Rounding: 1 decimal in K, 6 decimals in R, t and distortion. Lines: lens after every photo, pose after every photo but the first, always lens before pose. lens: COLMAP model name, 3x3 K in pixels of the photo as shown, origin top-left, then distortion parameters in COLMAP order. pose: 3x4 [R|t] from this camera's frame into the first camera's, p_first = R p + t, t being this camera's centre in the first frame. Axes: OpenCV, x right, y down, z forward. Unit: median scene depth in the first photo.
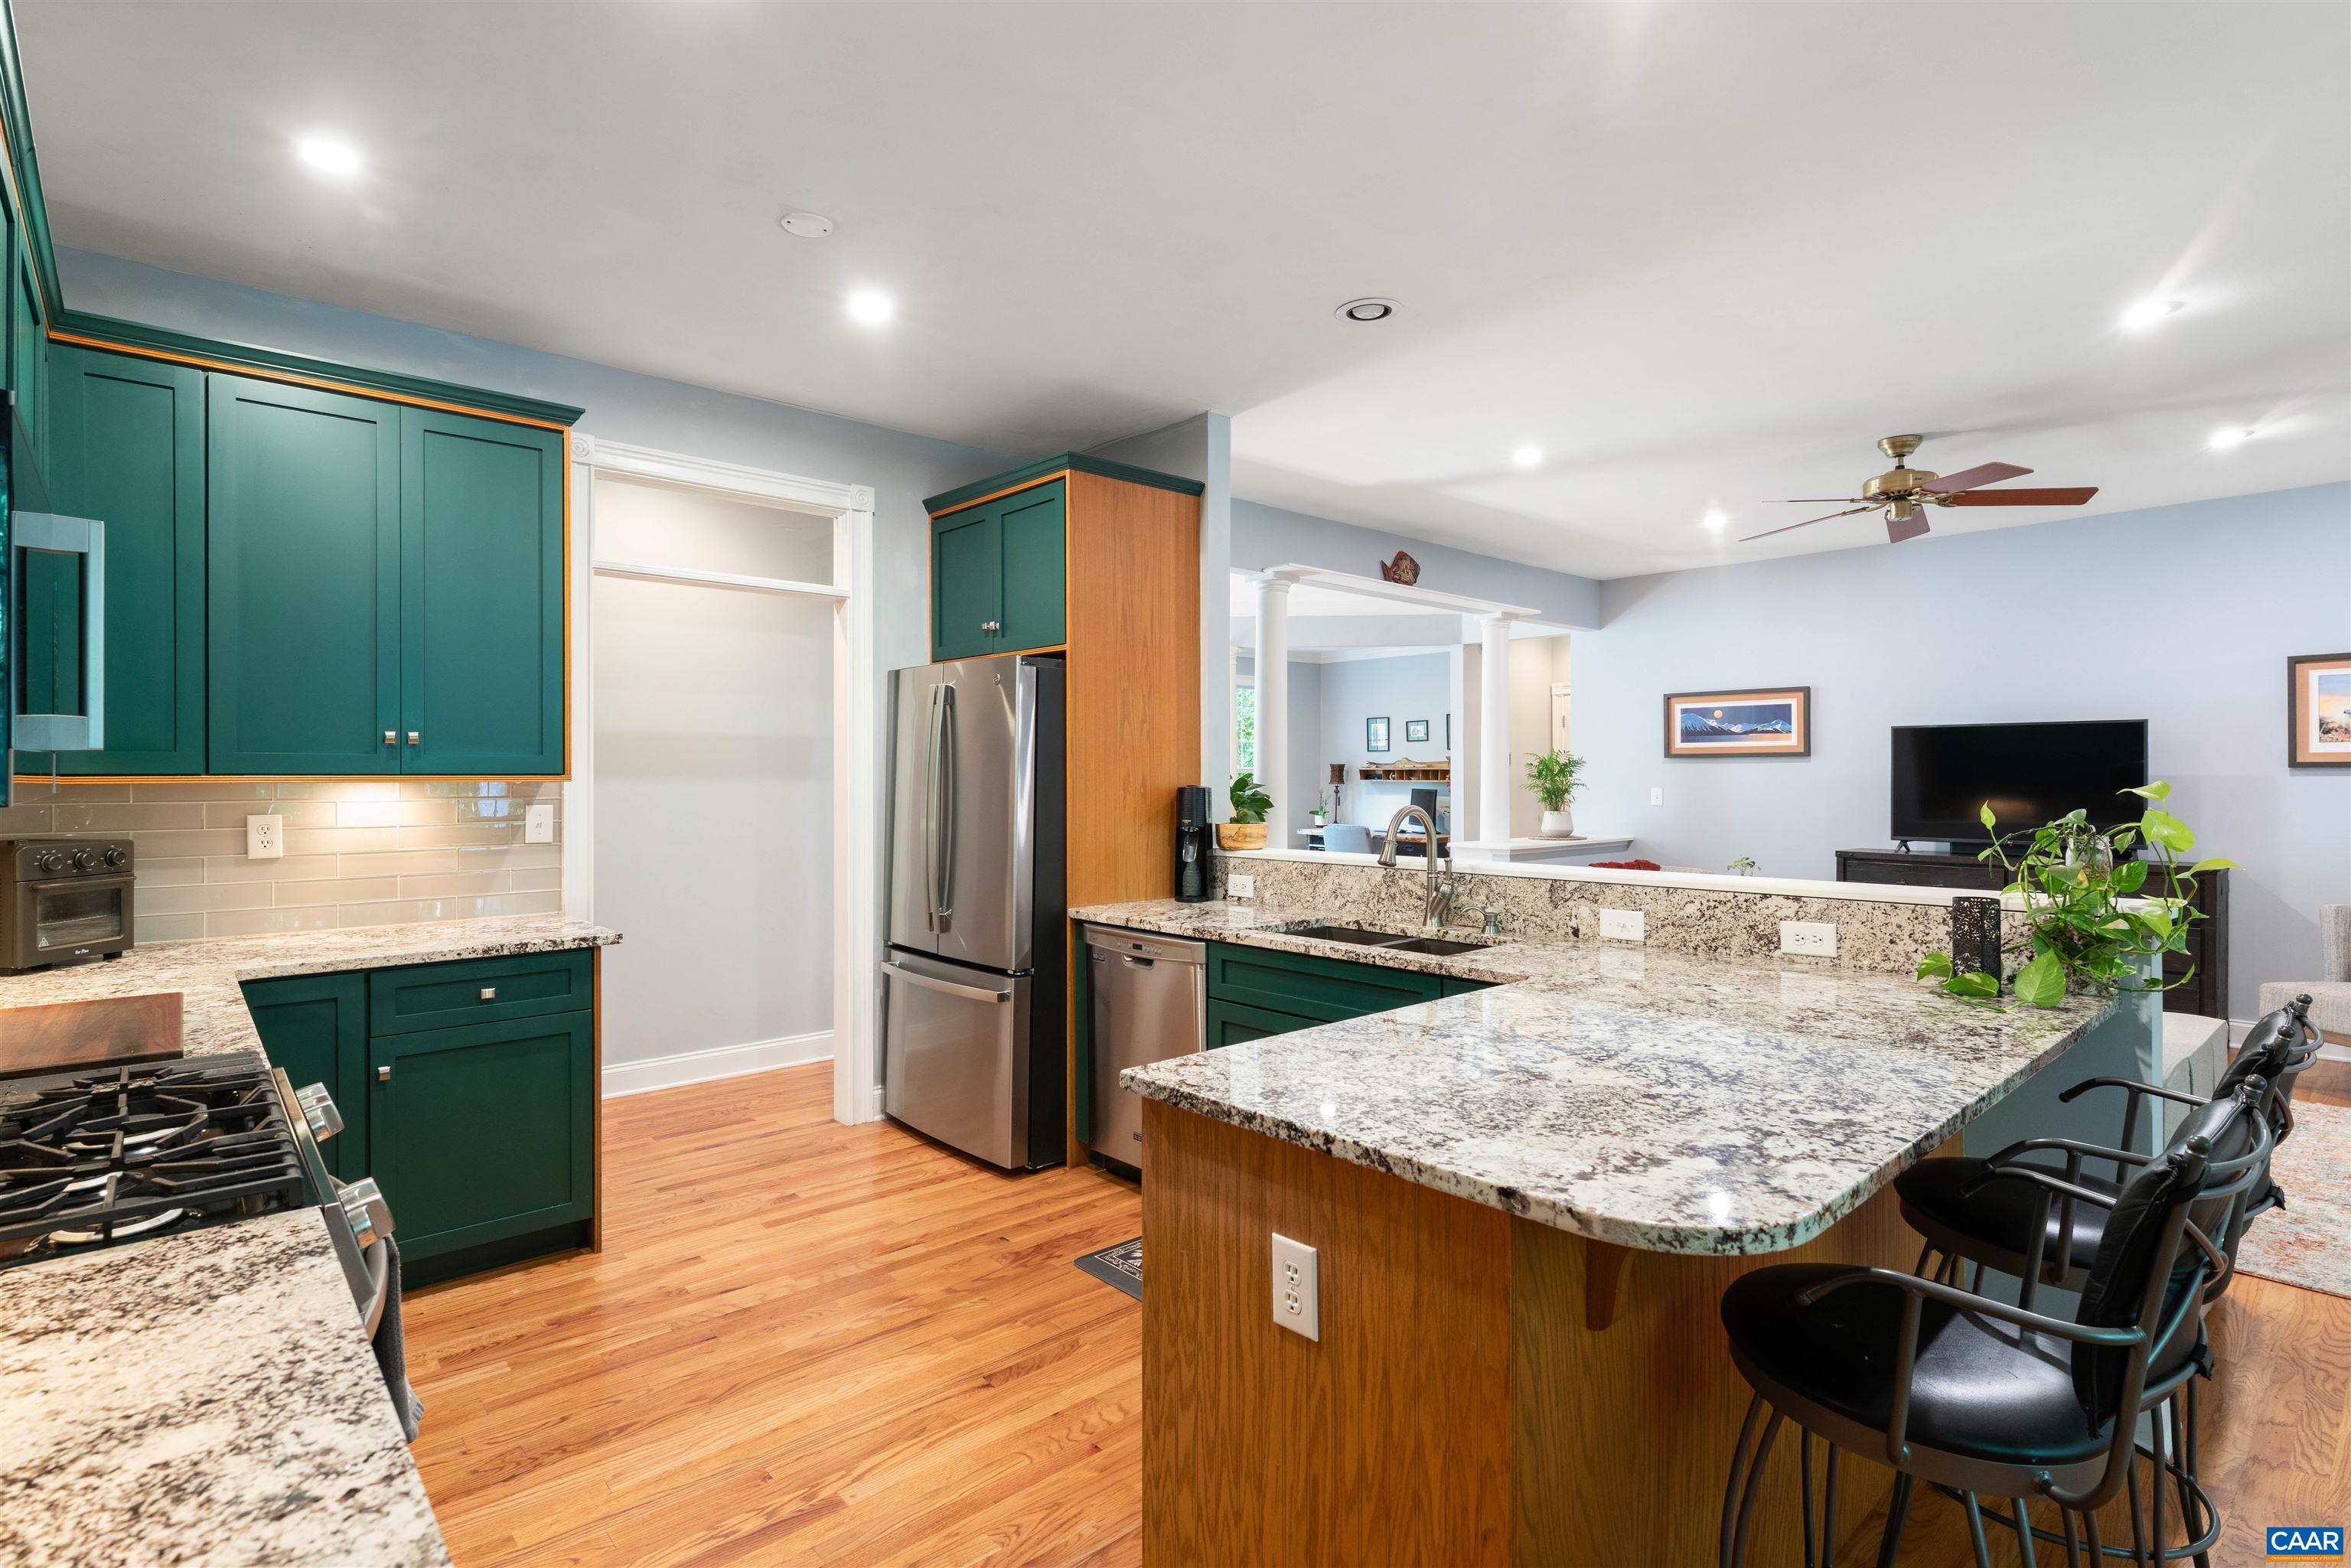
lens RADIAL K [[1156.9, 0, 1167.0], [0, 1156.9, 767.4], [0, 0, 1]] dist [-0.004823, 0.003761]
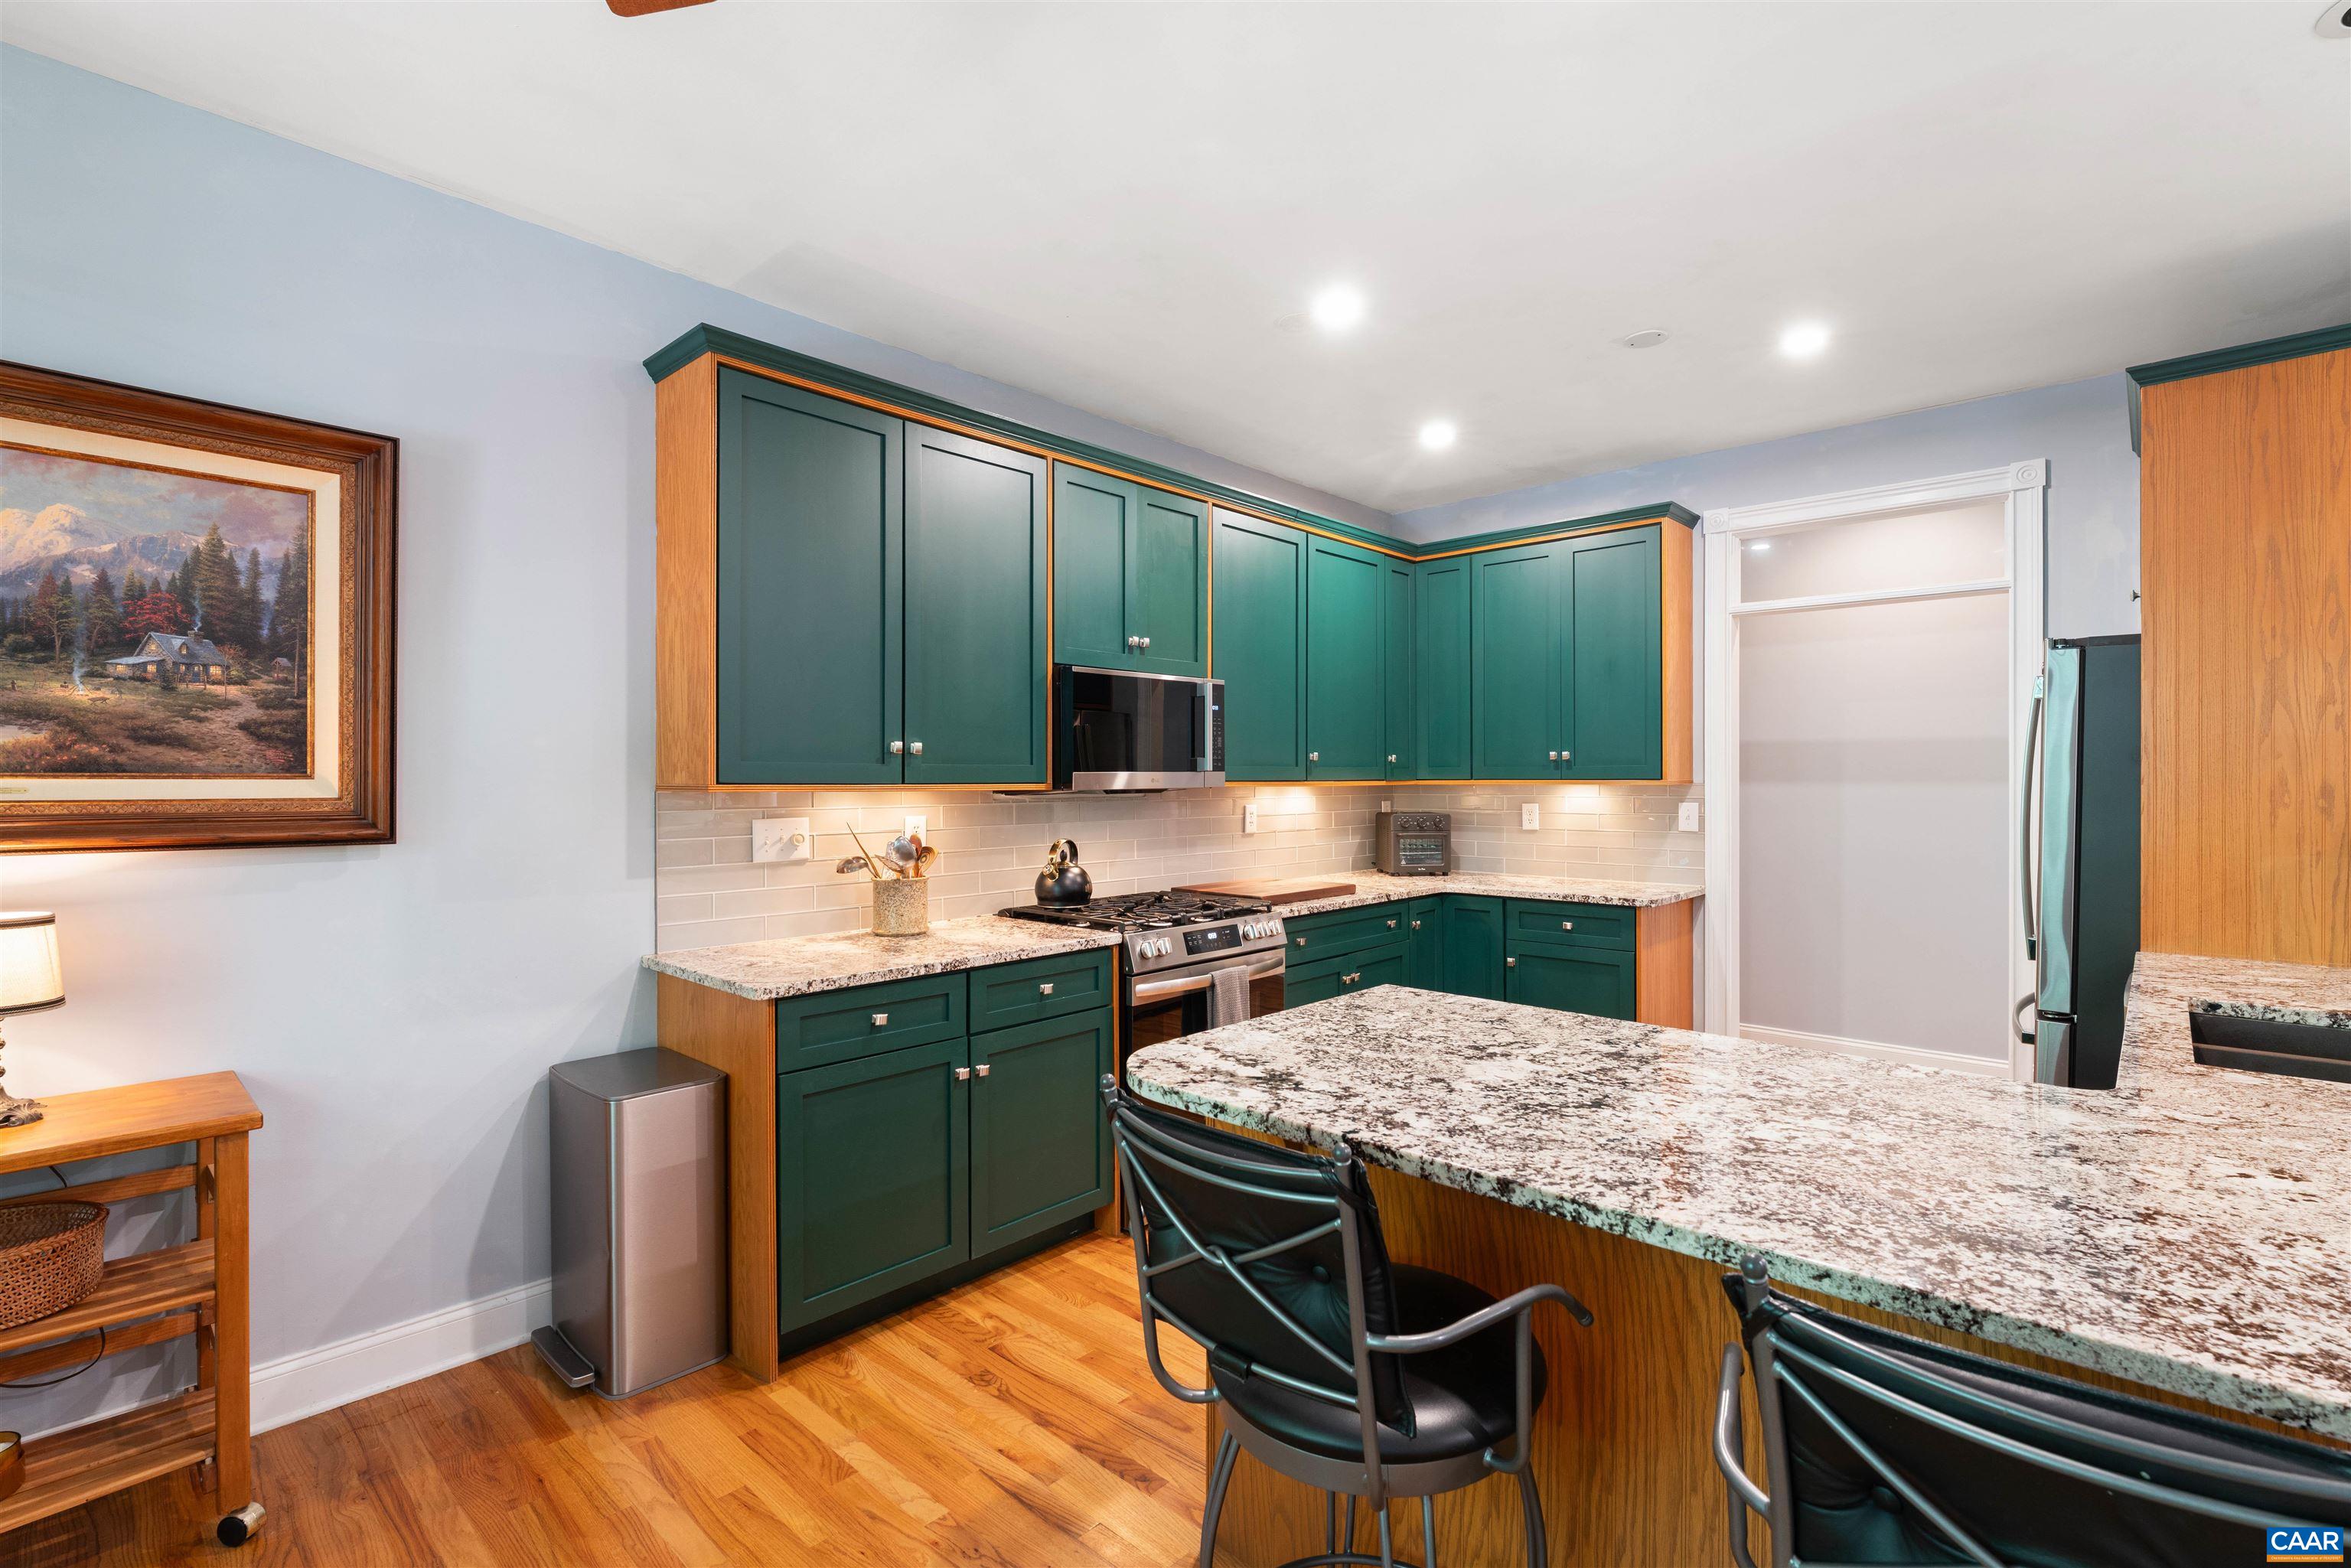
lens RADIAL K [[1090.1, 0, 1154.3], [0, 1090.1, 792.9], [0, 0, 1]] dist [0.008035, -0.000995]
pose [[0.069439, 0.014151, -0.997486, 0.489701], [0.006653, 0.999871, 0.014648, -0.000437], [0.997564, -0.007654, 0.069336, 0.229896]]
